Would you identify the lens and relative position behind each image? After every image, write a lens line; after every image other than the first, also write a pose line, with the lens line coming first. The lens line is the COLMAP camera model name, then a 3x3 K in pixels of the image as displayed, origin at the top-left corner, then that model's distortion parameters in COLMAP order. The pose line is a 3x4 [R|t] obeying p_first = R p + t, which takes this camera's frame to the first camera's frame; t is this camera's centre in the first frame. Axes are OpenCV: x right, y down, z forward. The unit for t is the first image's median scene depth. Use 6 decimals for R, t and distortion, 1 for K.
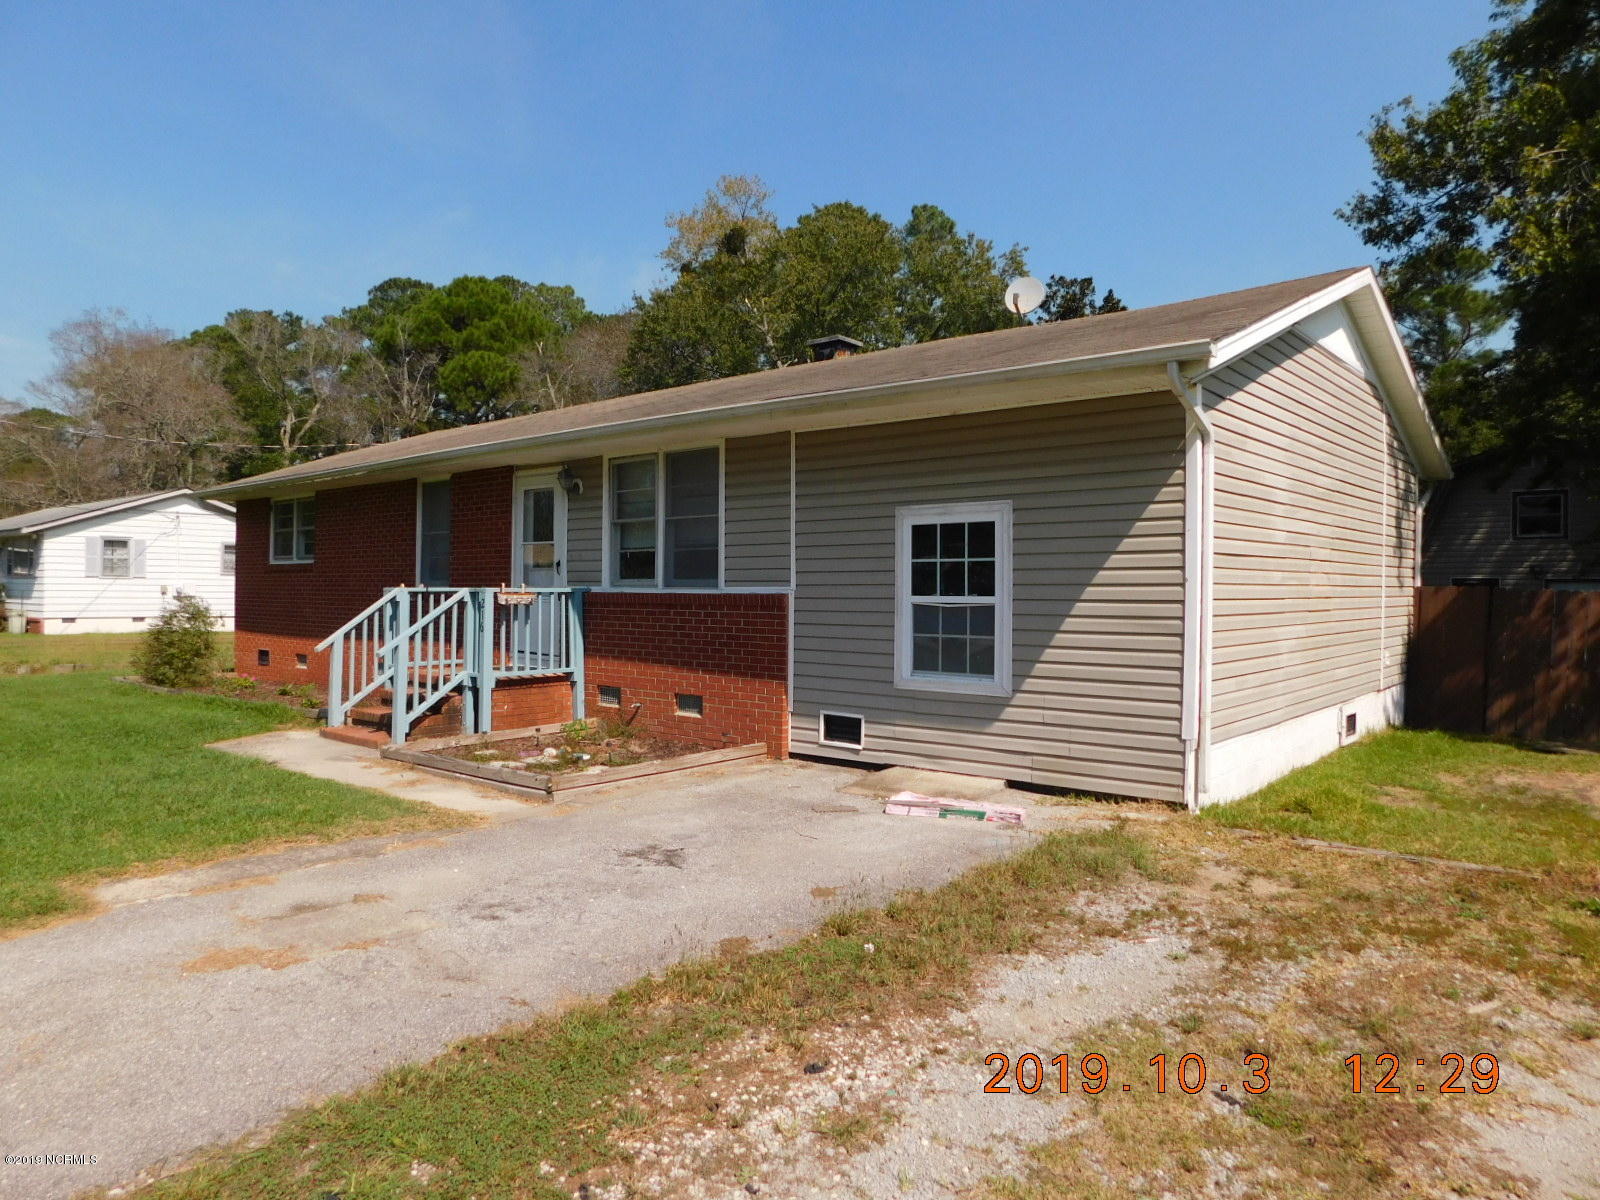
lens RADIAL K [[1060.7, 0, 789.8], [0, 1060.7, 593.6], [0, 0, 1]] dist [-0.036686, 0.002089]
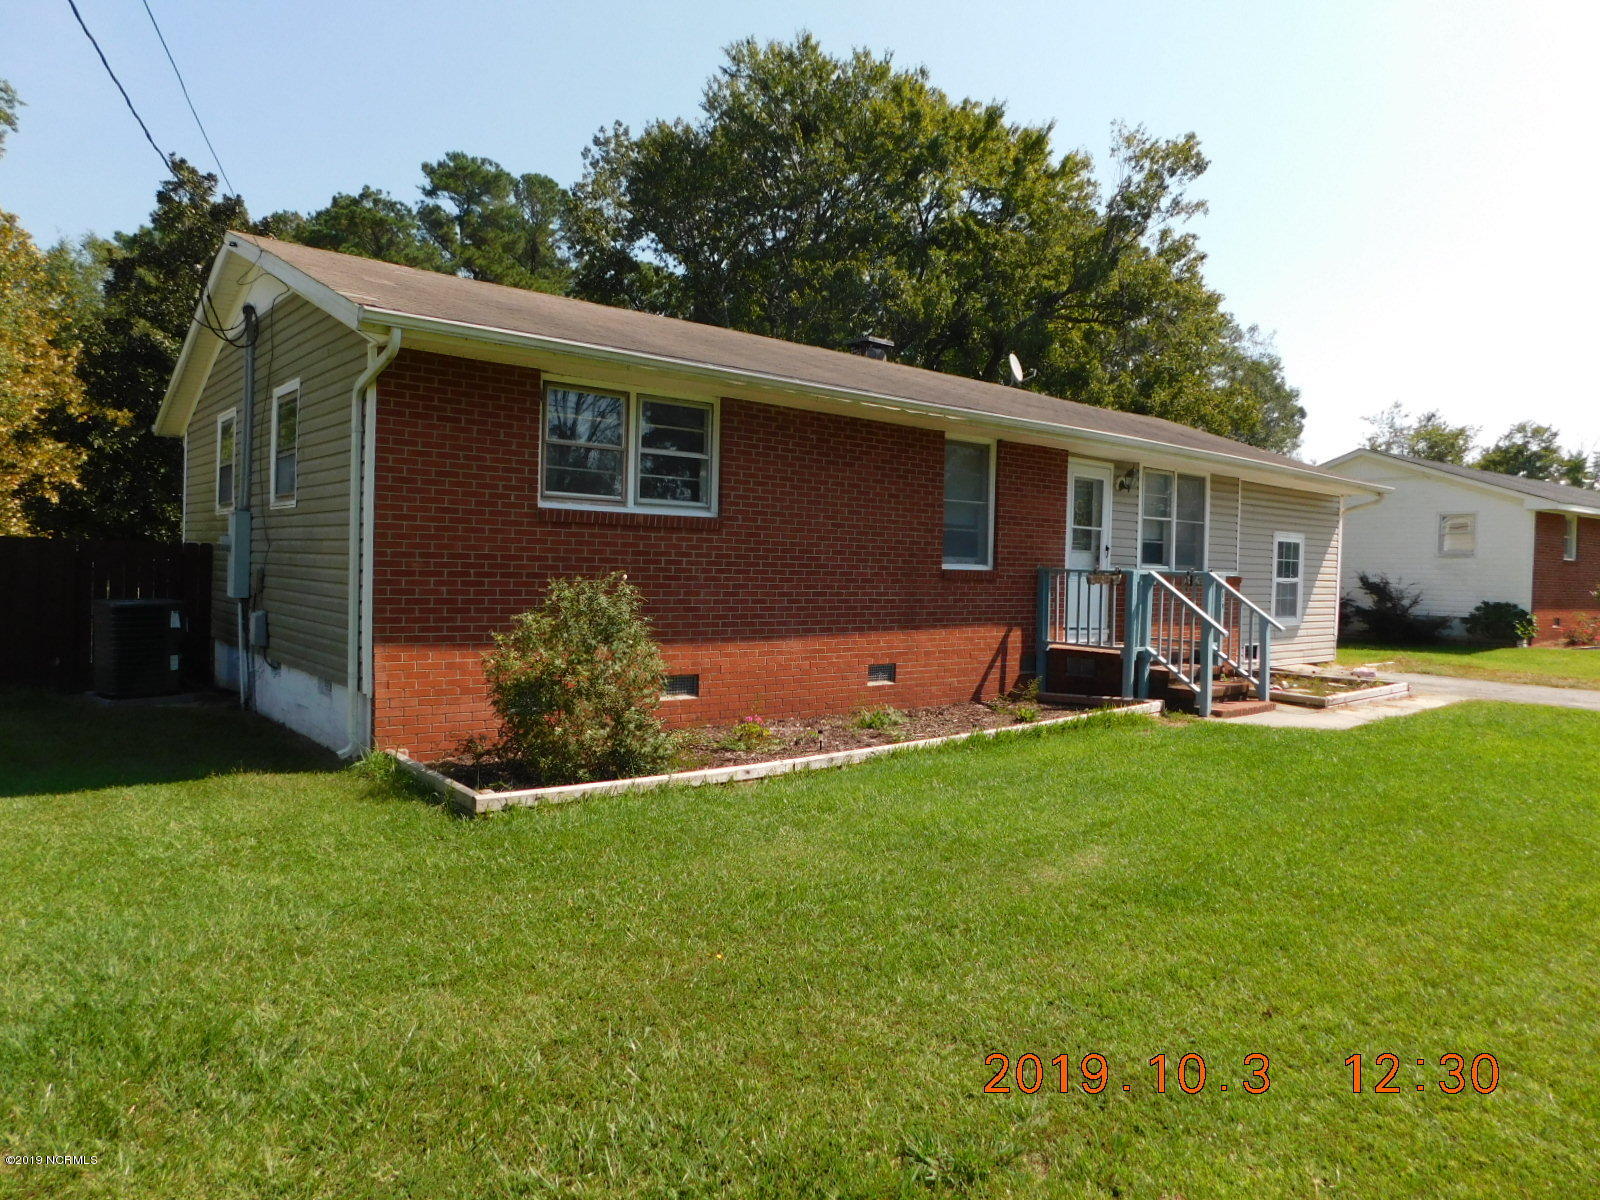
lens RADIAL K [[1060.7, 0, 789.8], [0, 1060.7, 593.6], [0, 0, 1]] dist [-0.036686, 0.002089]
pose [[0.169252, -0.029023, 0.985145, -1.602646], [-0.024531, 0.999133, 0.033649, -0.009249], [-0.985268, -0.029862, 0.168393, 1.292581]]
